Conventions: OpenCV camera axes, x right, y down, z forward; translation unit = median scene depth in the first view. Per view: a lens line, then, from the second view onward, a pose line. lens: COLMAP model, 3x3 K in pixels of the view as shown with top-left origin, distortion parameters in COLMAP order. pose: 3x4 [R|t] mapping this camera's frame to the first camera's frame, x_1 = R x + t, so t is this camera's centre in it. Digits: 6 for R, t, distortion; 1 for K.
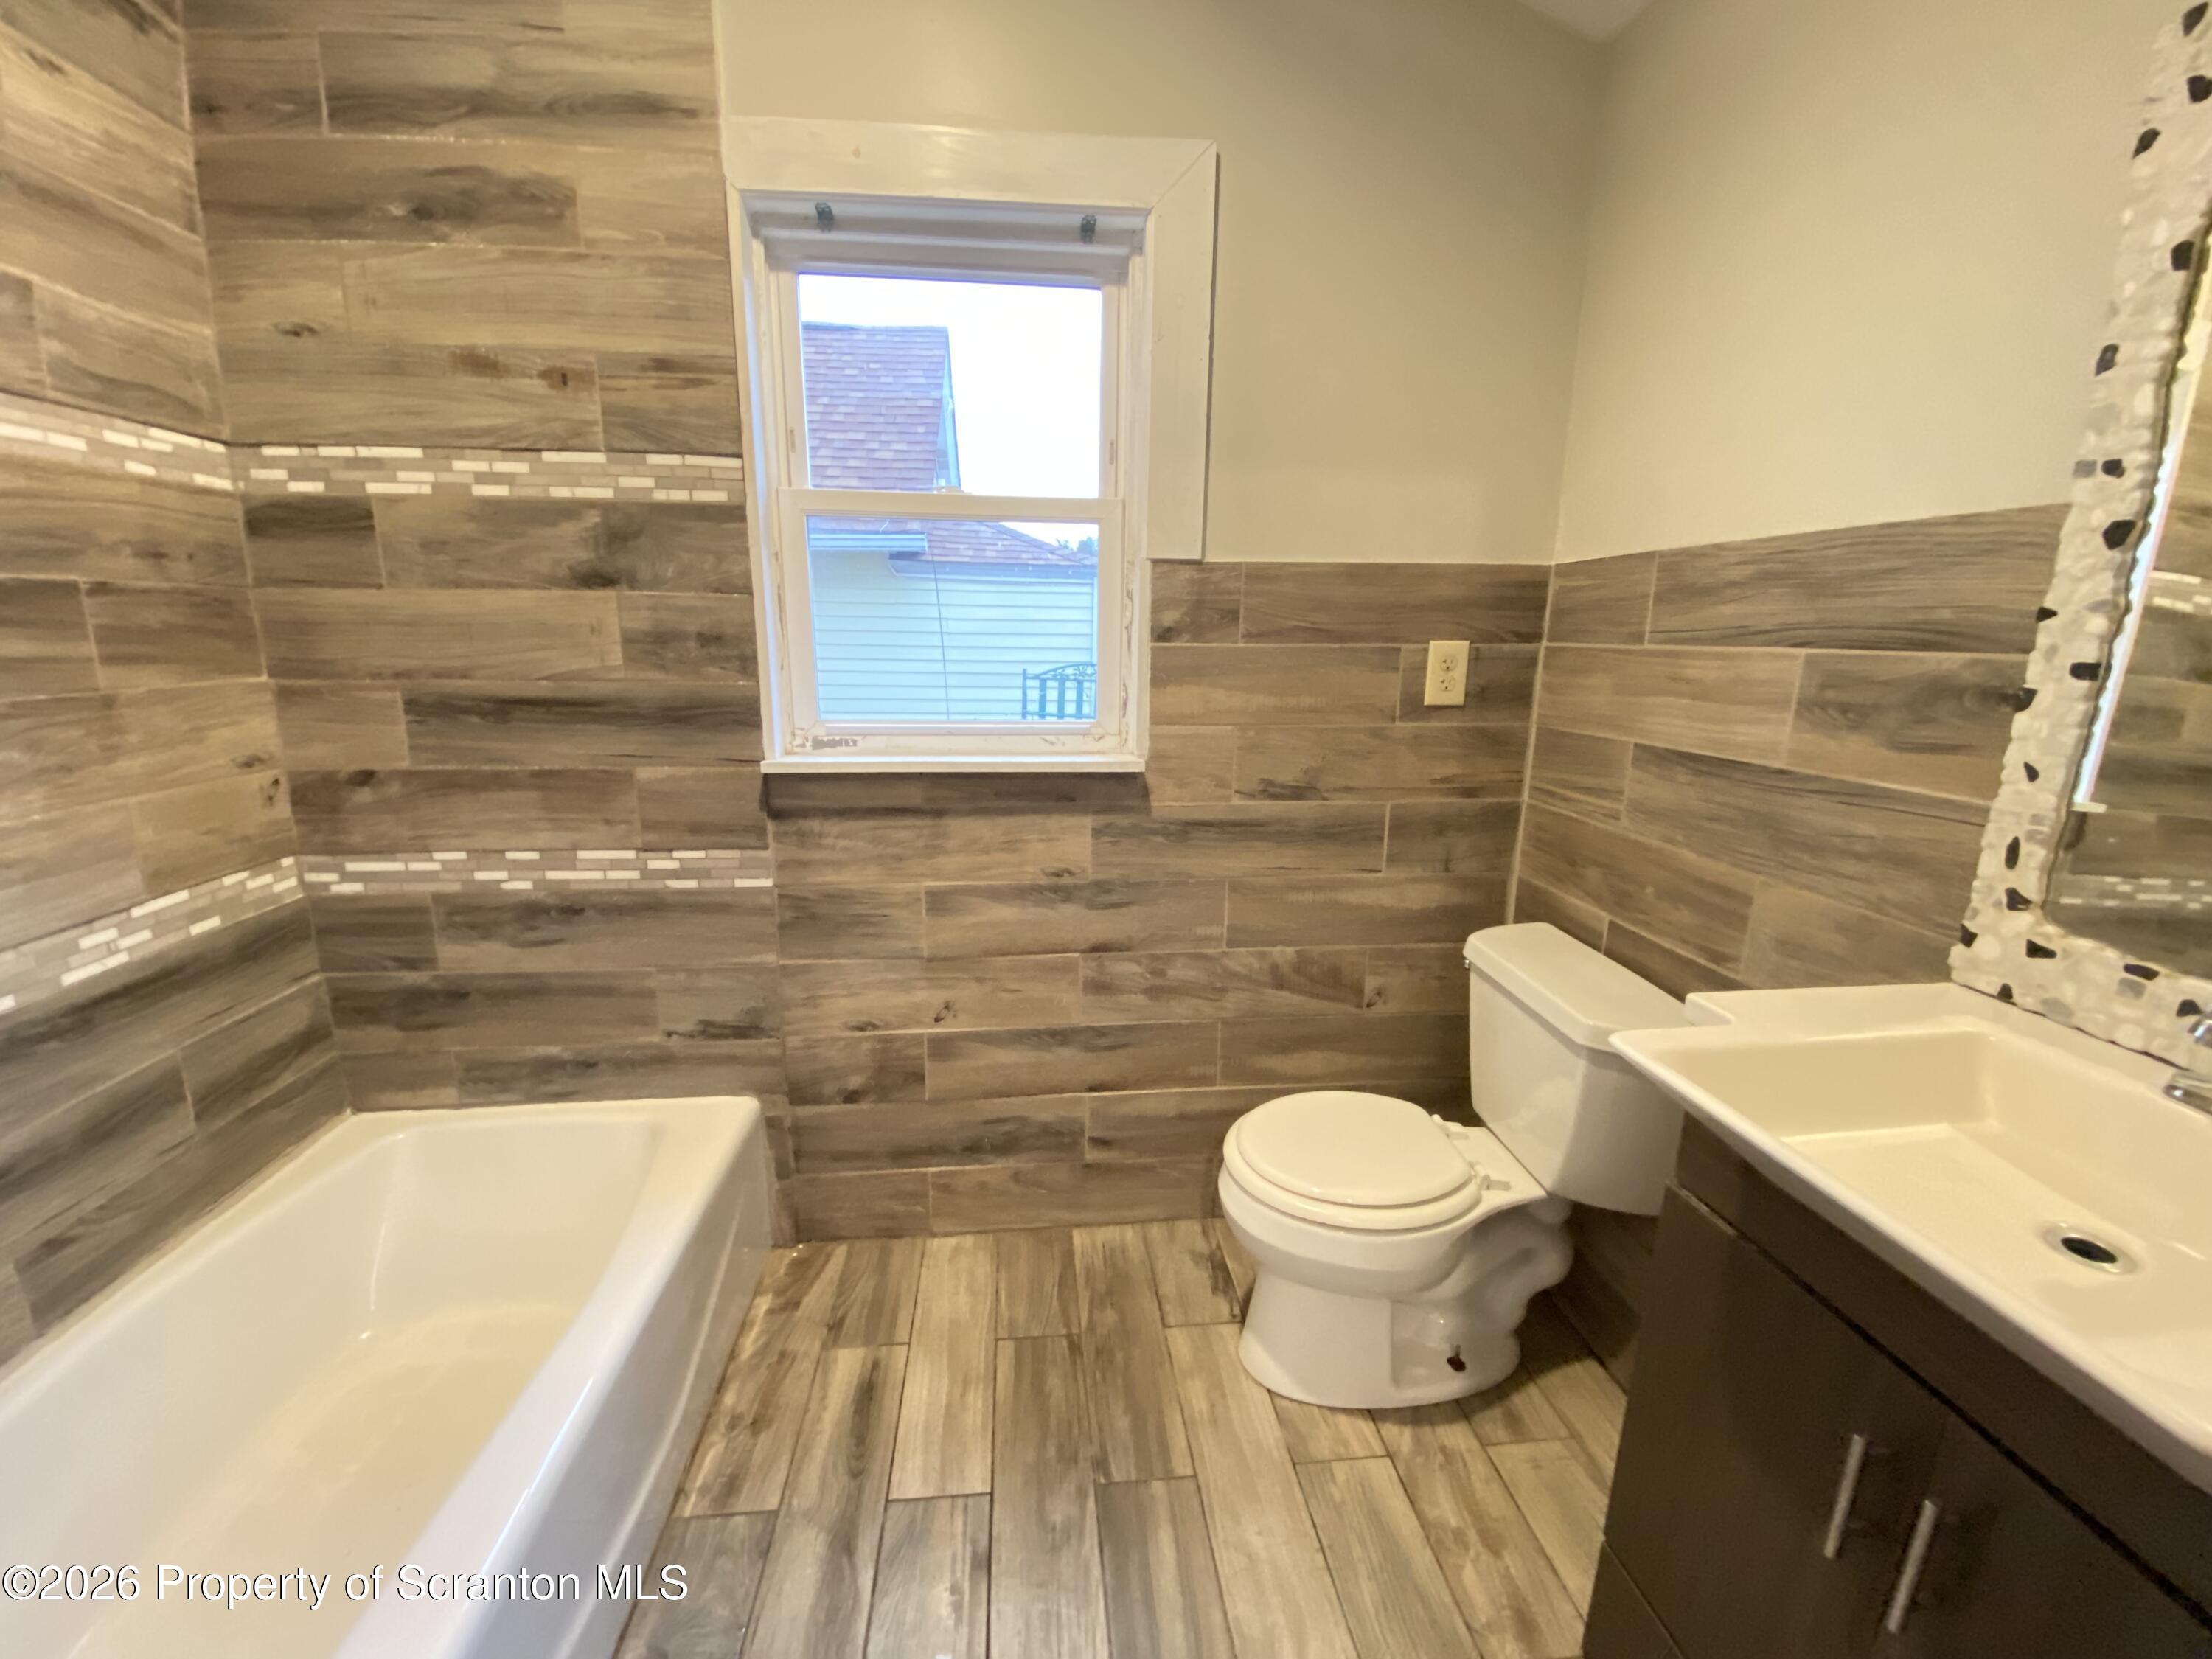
lens RADIAL K [[899.0, 0, 1107.1], [0, 899.0, 840.1], [0, 0, 1]] dist [0.004917, -0.013600]
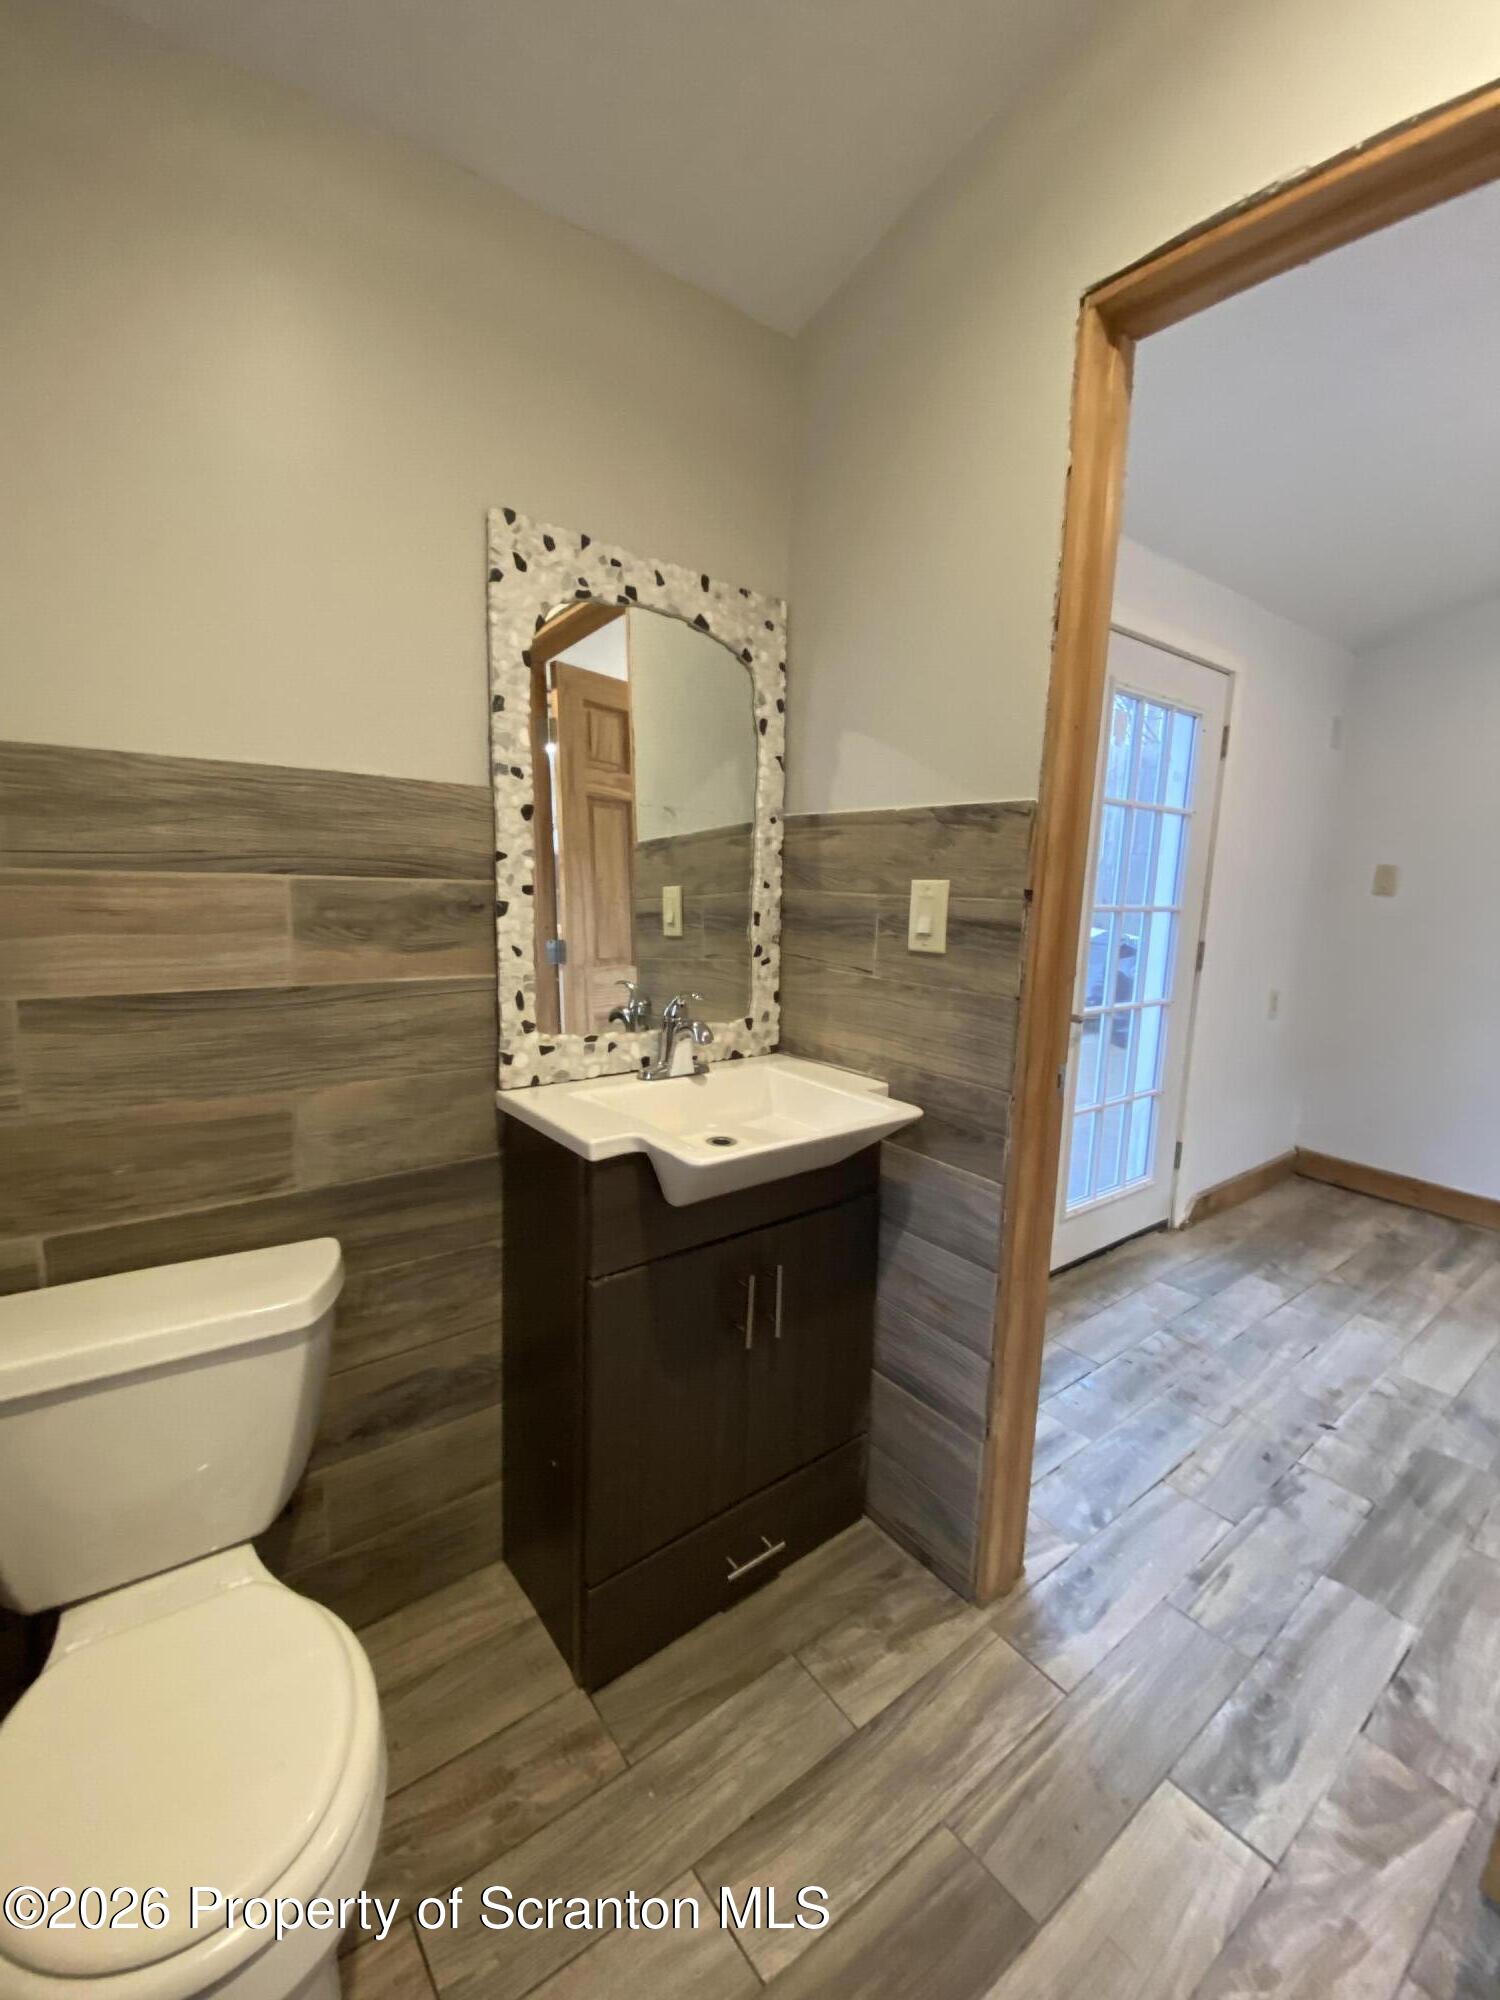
lens RADIAL K [[812.8, 0, 742.2], [0, 812.8, 1004.9], [0, 0, 1]] dist [0.004917, -0.013600]
pose [[-0.528736, -0.154412, 0.834623, -0.374793], [0.153095, 0.949836, 0.272714, -0.267420], [-0.834865, 0.271971, -0.478573, 1.136846]]
